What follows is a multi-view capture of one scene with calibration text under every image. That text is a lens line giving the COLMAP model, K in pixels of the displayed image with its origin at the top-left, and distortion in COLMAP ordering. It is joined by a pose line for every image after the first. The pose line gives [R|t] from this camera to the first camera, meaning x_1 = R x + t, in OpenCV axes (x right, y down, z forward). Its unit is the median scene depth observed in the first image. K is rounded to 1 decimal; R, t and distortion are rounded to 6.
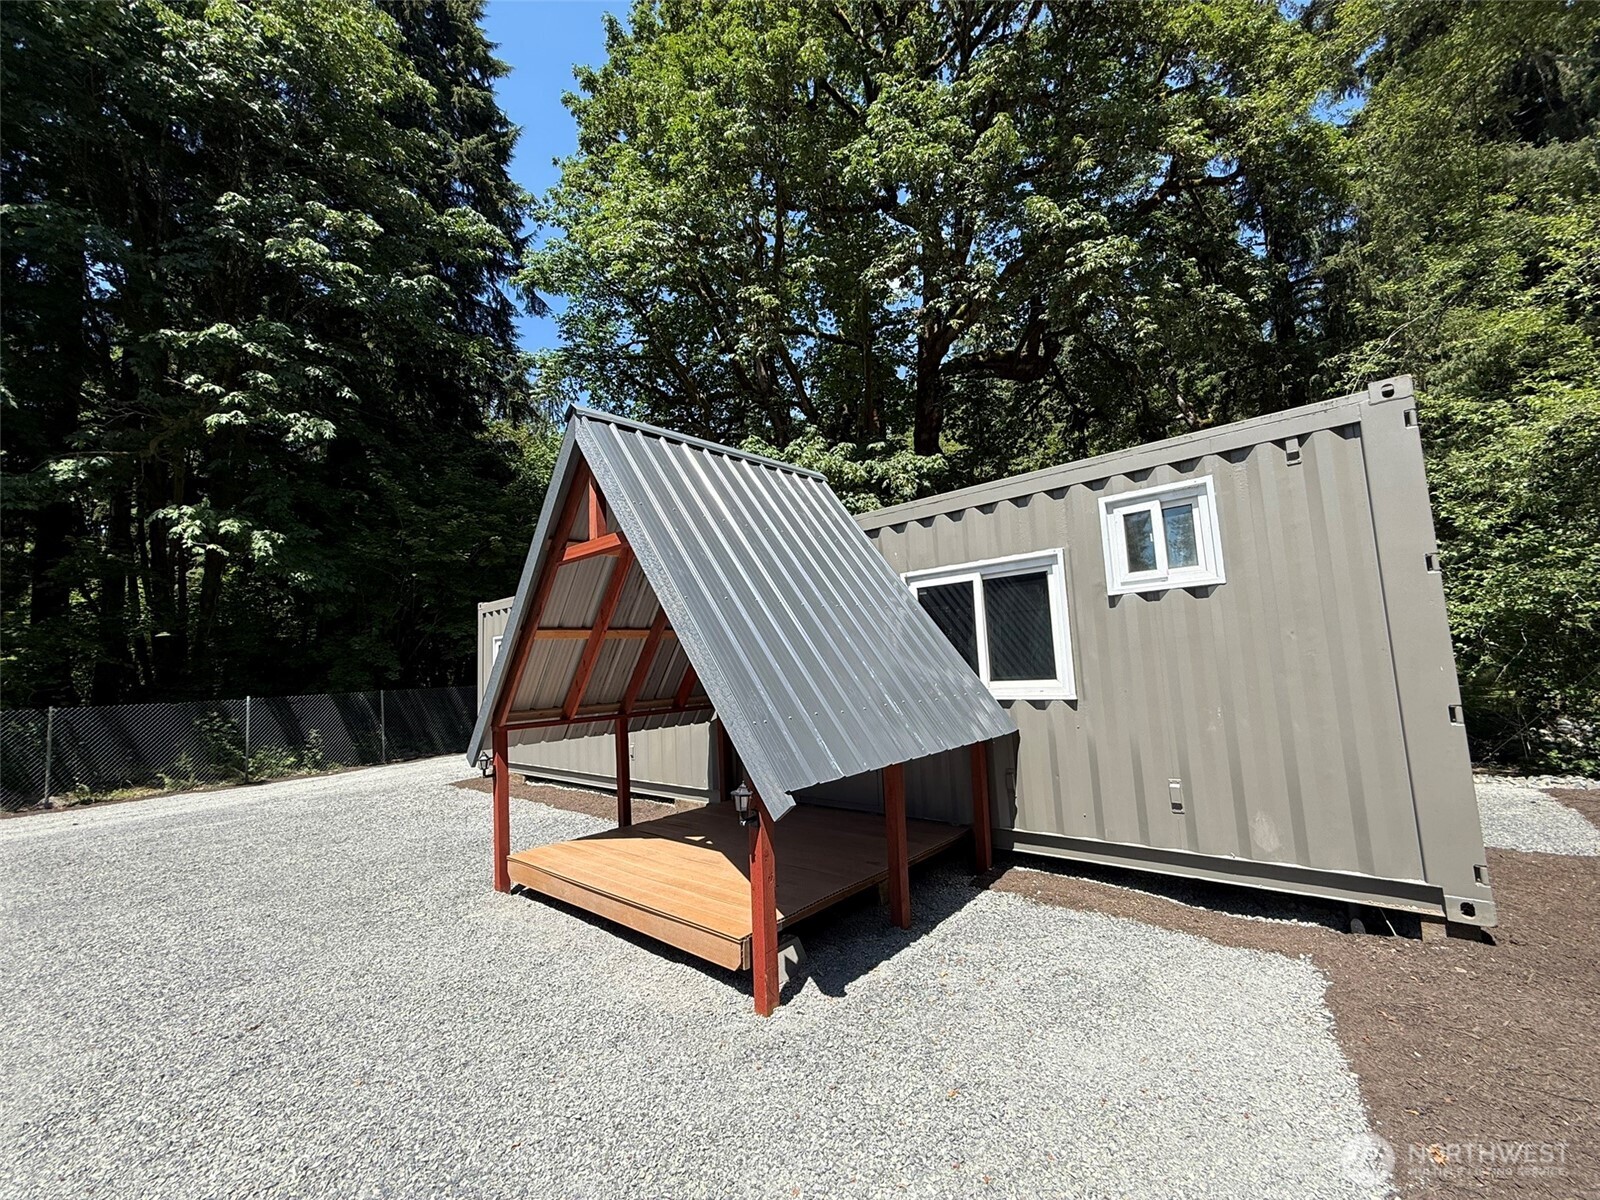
lens RADIAL K [[643.3, 0, 795.8], [0, 643.3, 597.7], [0, 0, 1]] dist [0.000242, 0.000002]
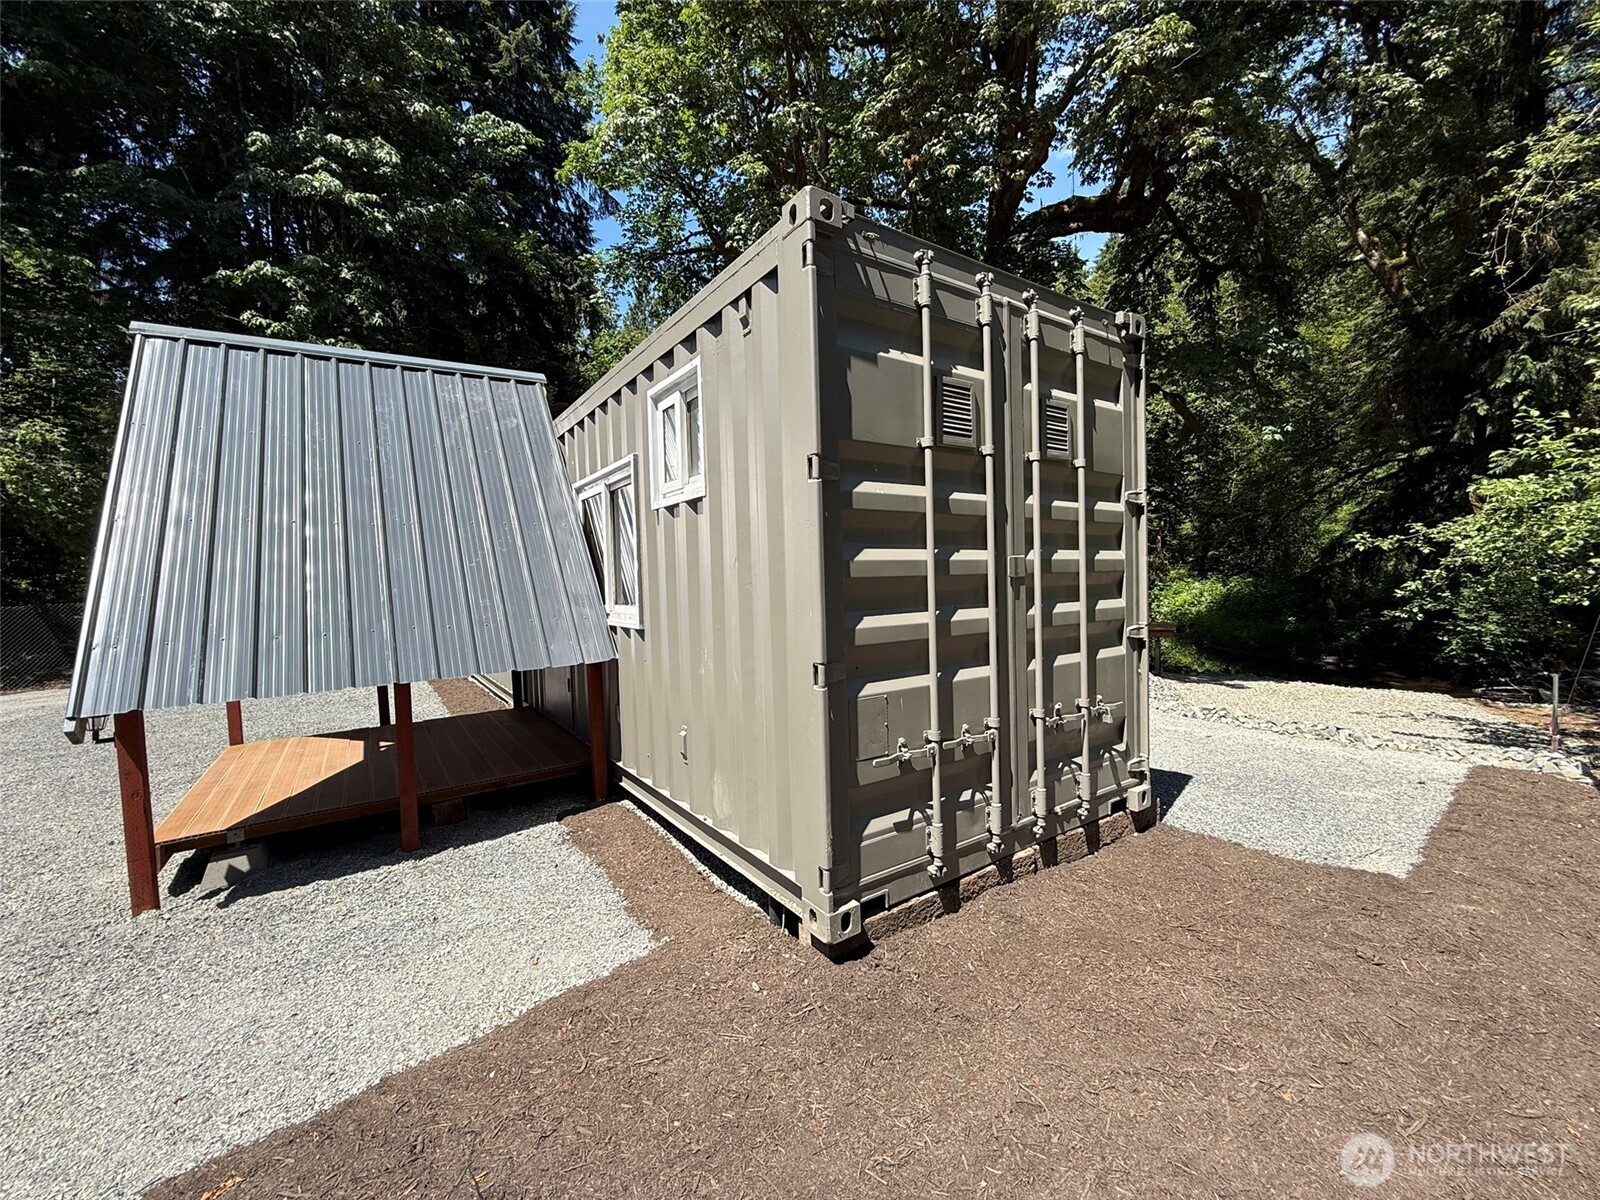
lens RADIAL K [[643.3, 0, 797.8], [0, 643.3, 596.5], [0, 0, 1]] dist [0.000242, 0.000002]
pose [[0.971316, 0.021701, -0.236800, 0.843908], [0.013950, 0.988912, 0.147846, -0.012001], [0.237383, -0.146909, 0.960243, 0.210755]]
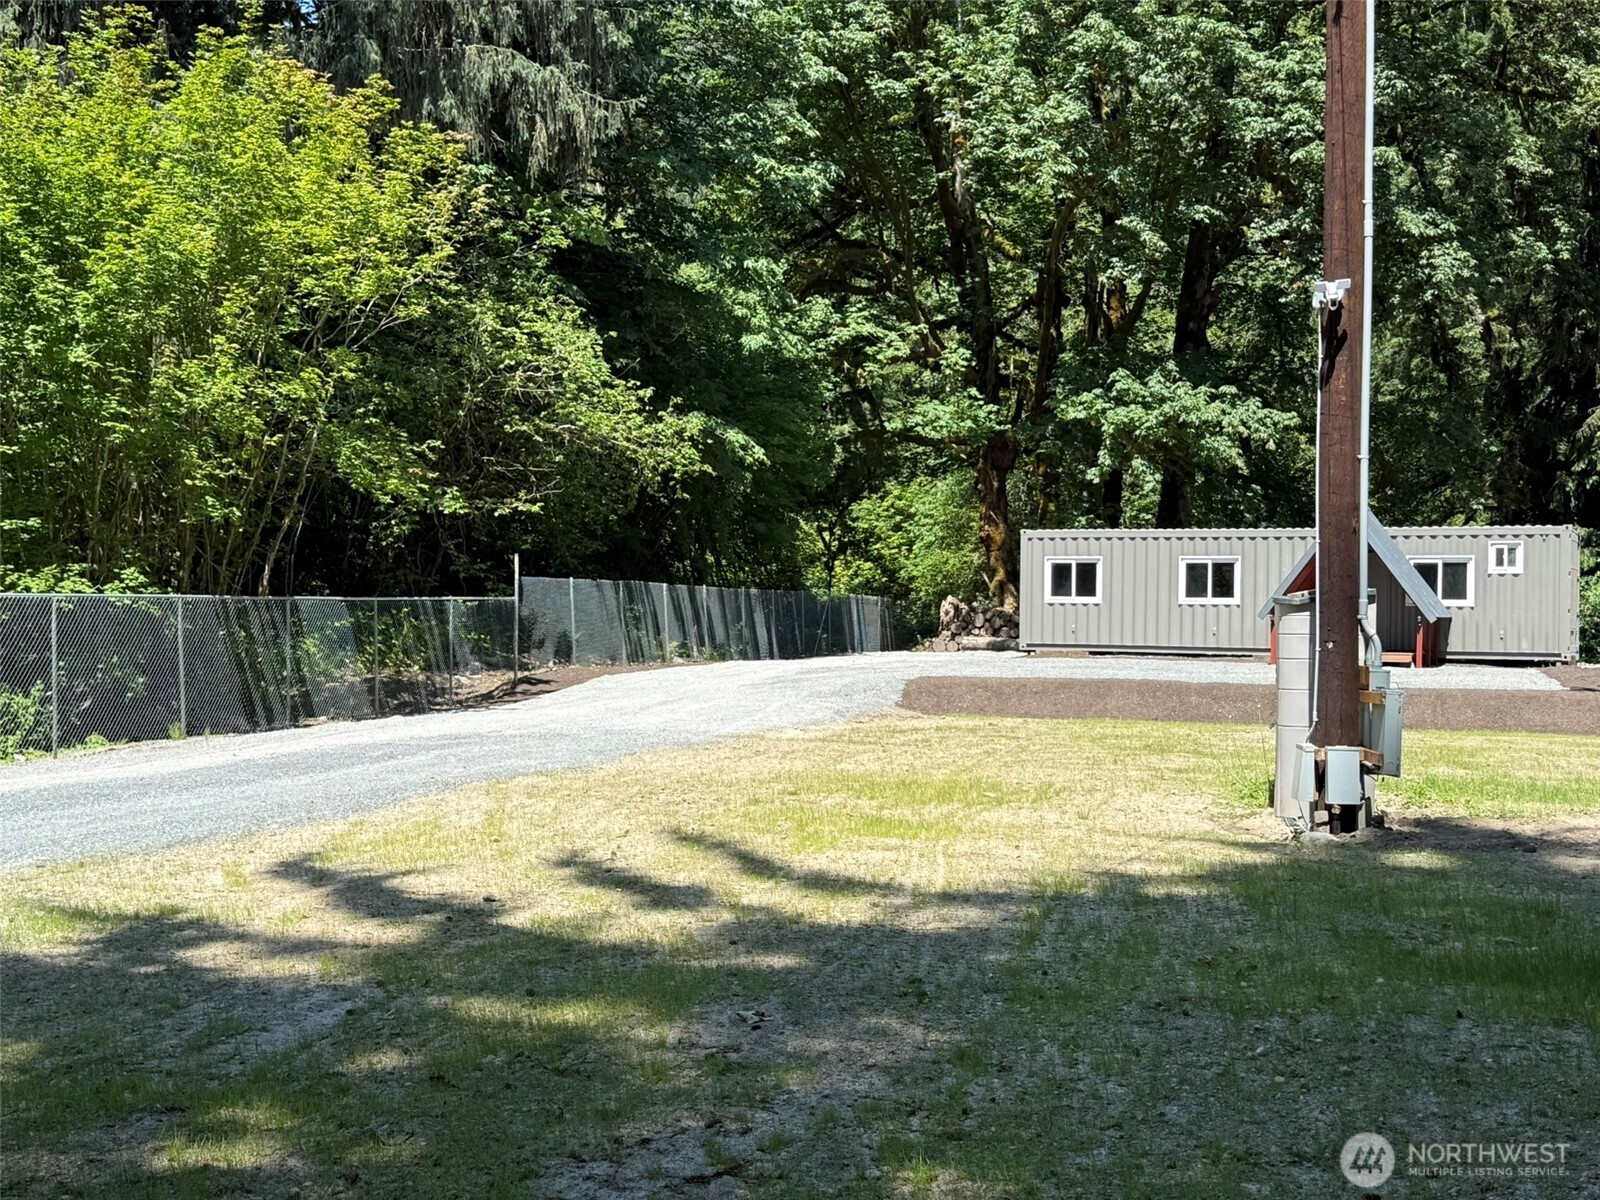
lens RADIAL K [[2039.4, 0, 788.9], [0, 2039.4, 606.0], [0, 0, 1]] dist [0.091366, 0.000000]
pose [[0.955308, 0.063167, 0.288785, -5.377516], [-0.090861, 0.992356, 0.083509, -0.356441], [-0.281303, -0.106016, 0.953745, -7.251626]]
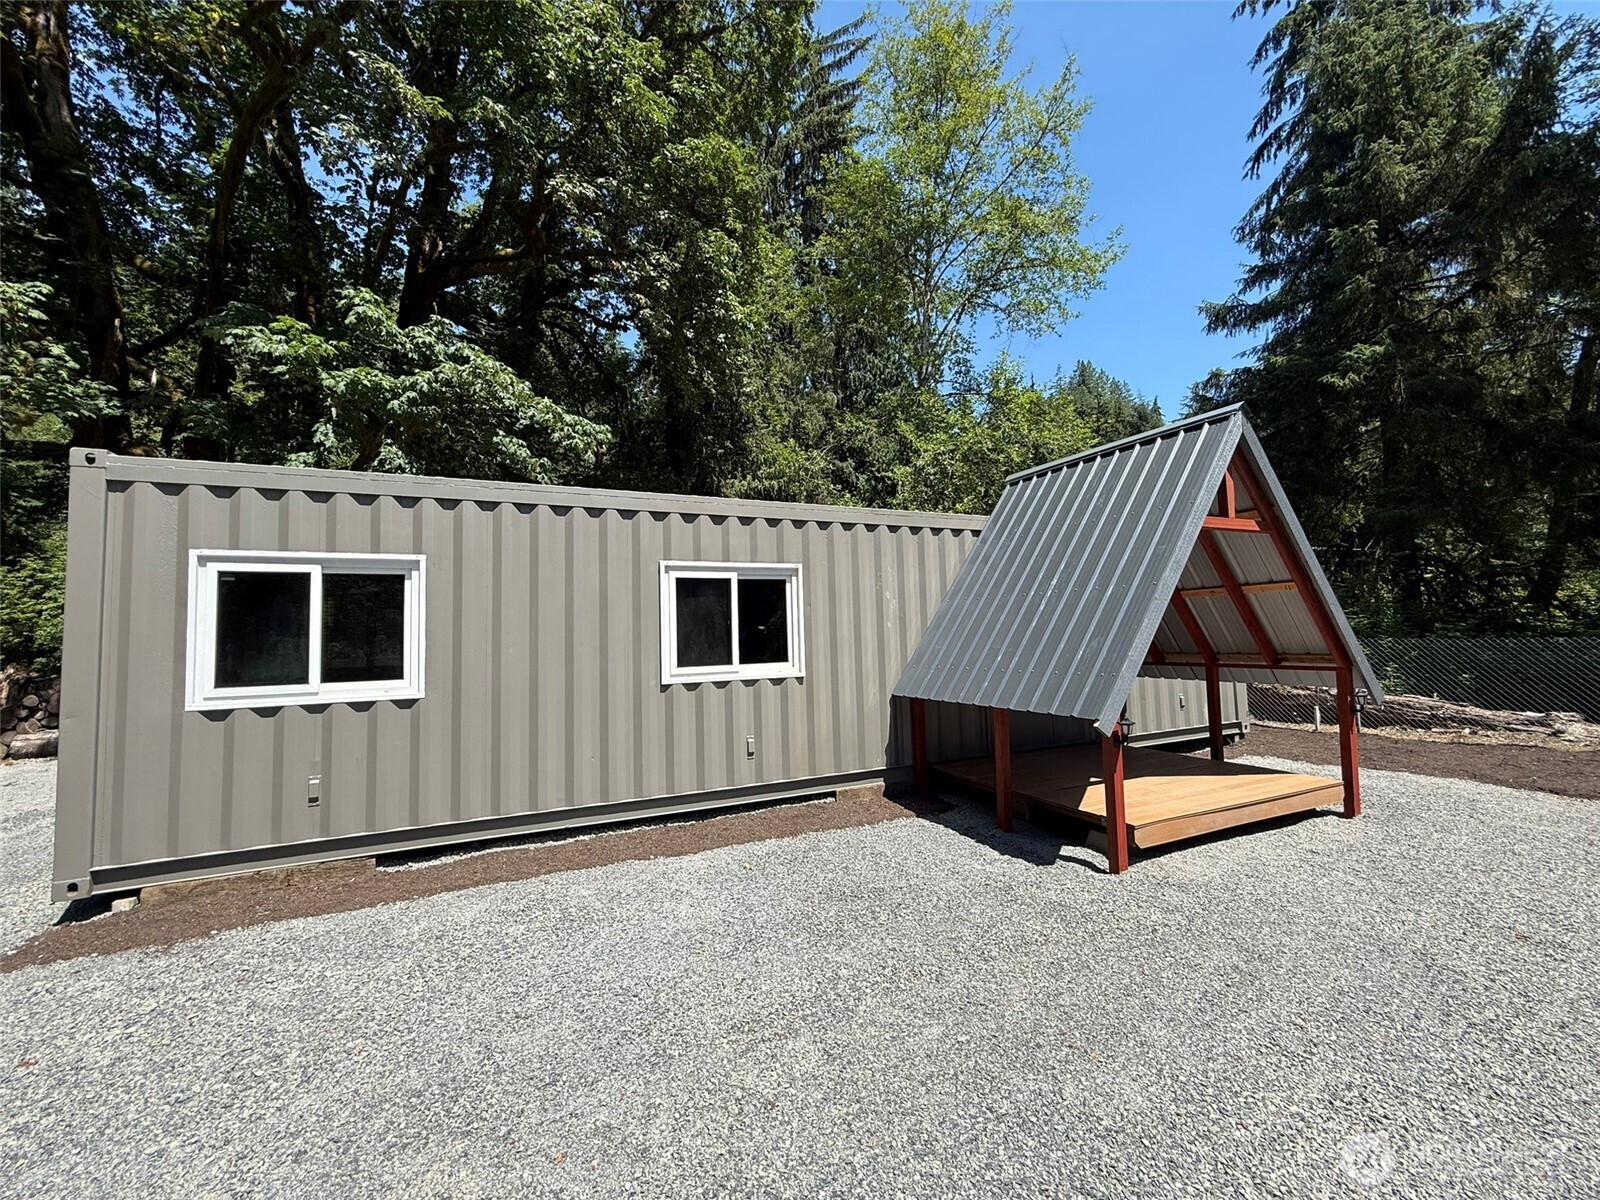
lens RADIAL K [[643.3, 0, 798.5], [0, 643.3, 600.7], [0, 0, 1]] dist [0.000242, 0.000002]
pose [[0.397694, 0.089844, 0.913109, -1.621555], [-0.090871, 0.994158, -0.058241, 0.195315], [-0.913007, -0.059813, 0.403535, 1.174619]]
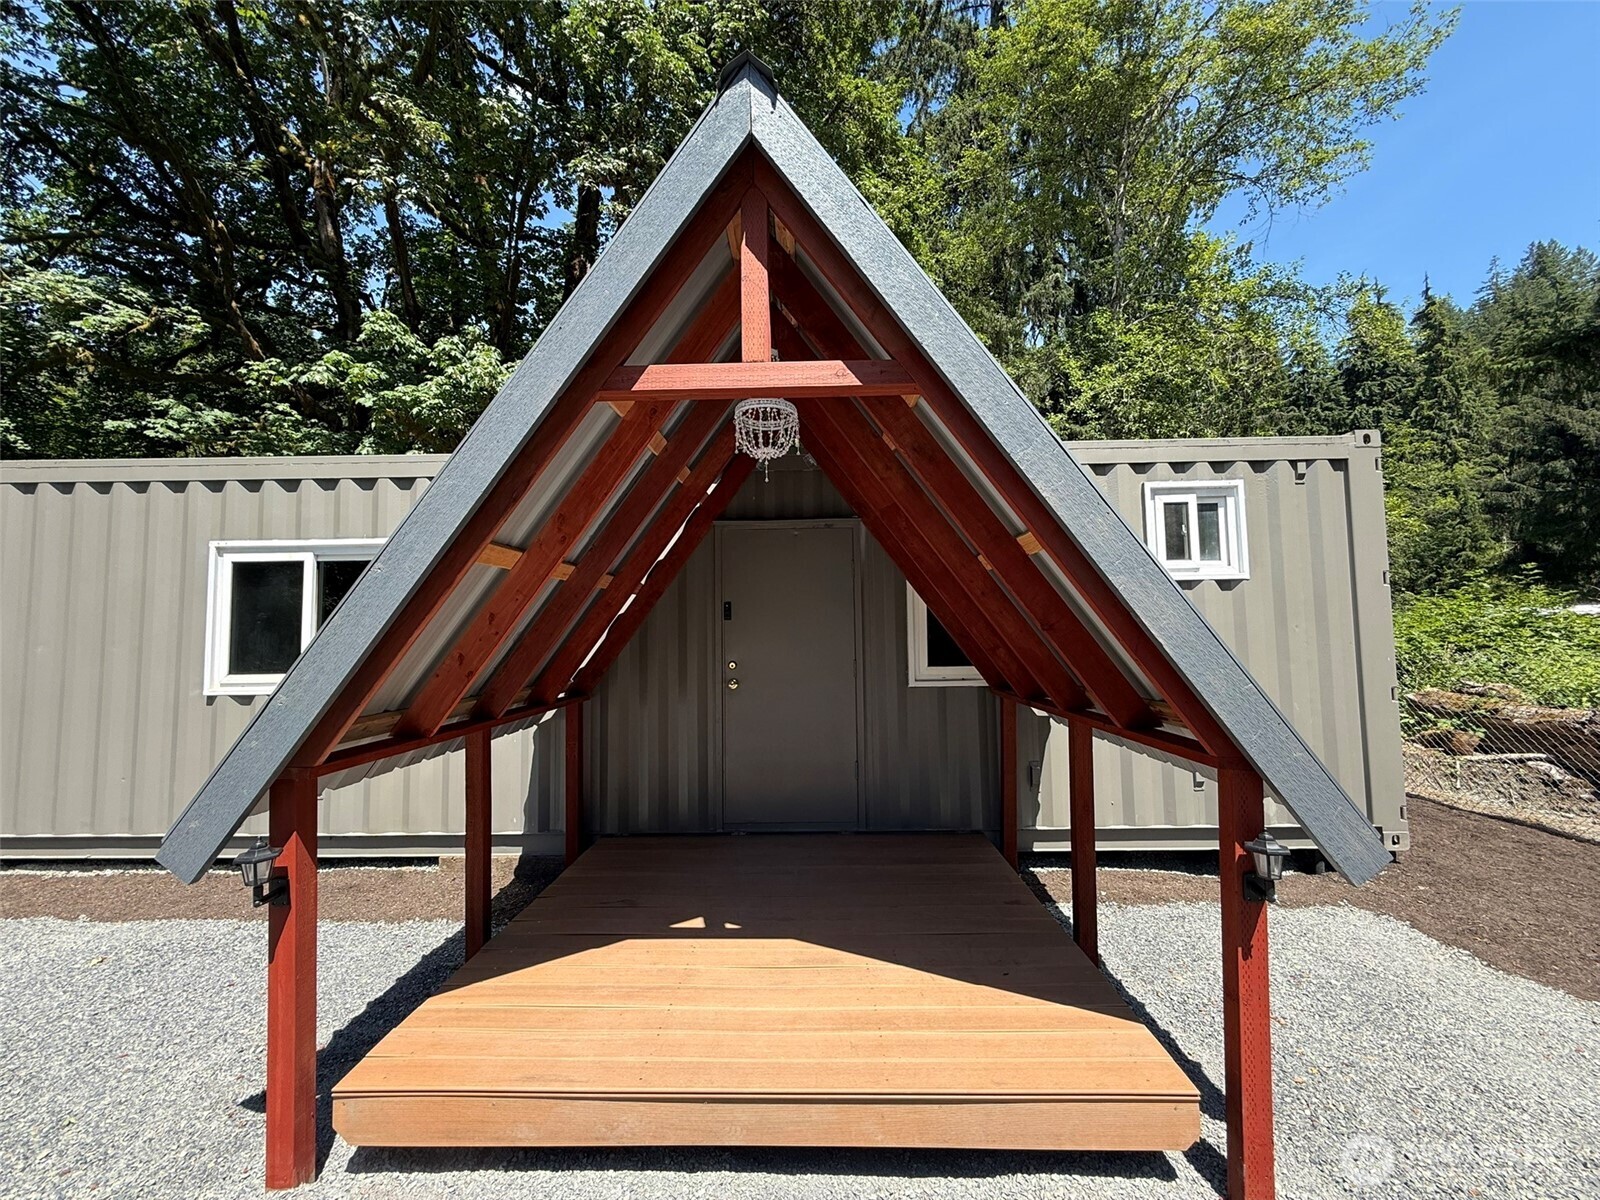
lens RADIAL K [[643.3, 0, 795.2], [0, 643.3, 600.8], [0, 0, 1]] dist [0.000242, 0.000002]
pose [[0.758435, 0.074541, 0.647471, -0.554074], [-0.094387, 0.995527, -0.004048, 0.080634], [-0.644877, -0.058043, 0.762079, 0.571309]]
